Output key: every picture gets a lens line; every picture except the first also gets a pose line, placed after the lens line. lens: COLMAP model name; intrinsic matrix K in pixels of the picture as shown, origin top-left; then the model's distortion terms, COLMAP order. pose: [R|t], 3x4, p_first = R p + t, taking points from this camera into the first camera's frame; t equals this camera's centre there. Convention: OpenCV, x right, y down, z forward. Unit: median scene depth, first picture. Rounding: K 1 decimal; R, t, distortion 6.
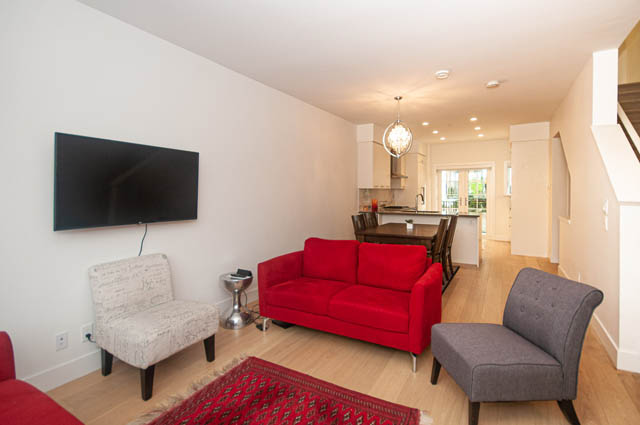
lens RADIAL K [[311.1, 0, 323.8], [0, 311.1, 195.2], [0, 0, 1]] dist [-0.013197, -0.004712]
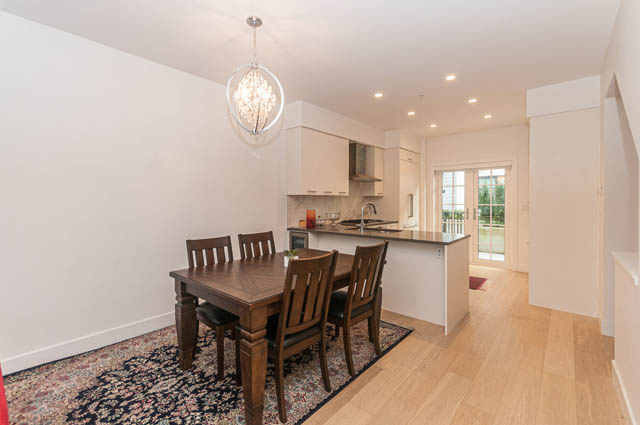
lens RADIAL K [[284.8, 0, 321.5], [0, 284.8, 202.3], [0, 0, 1]] dist [-0.009677, 0.001490]
pose [[0.983312, -0.000047, -0.181927, 0.655272], [-0.001159, 0.999978, -0.006520, -0.002473], [0.181924, 0.006622, 0.983290, 0.804672]]
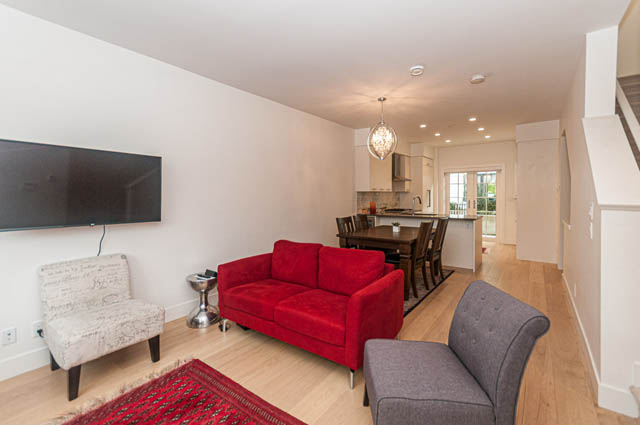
lens RADIAL K [[284.8, 0, 323.1], [0, 284.8, 200.8], [0, 0, 1]] dist [-0.009677, 0.001490]
pose [[0.993513, -0.000317, -0.113716, 0.232268], [0.001345, 0.999959, 0.008963, 0.001457], [0.113709, -0.009058, 0.993473, 0.116231]]
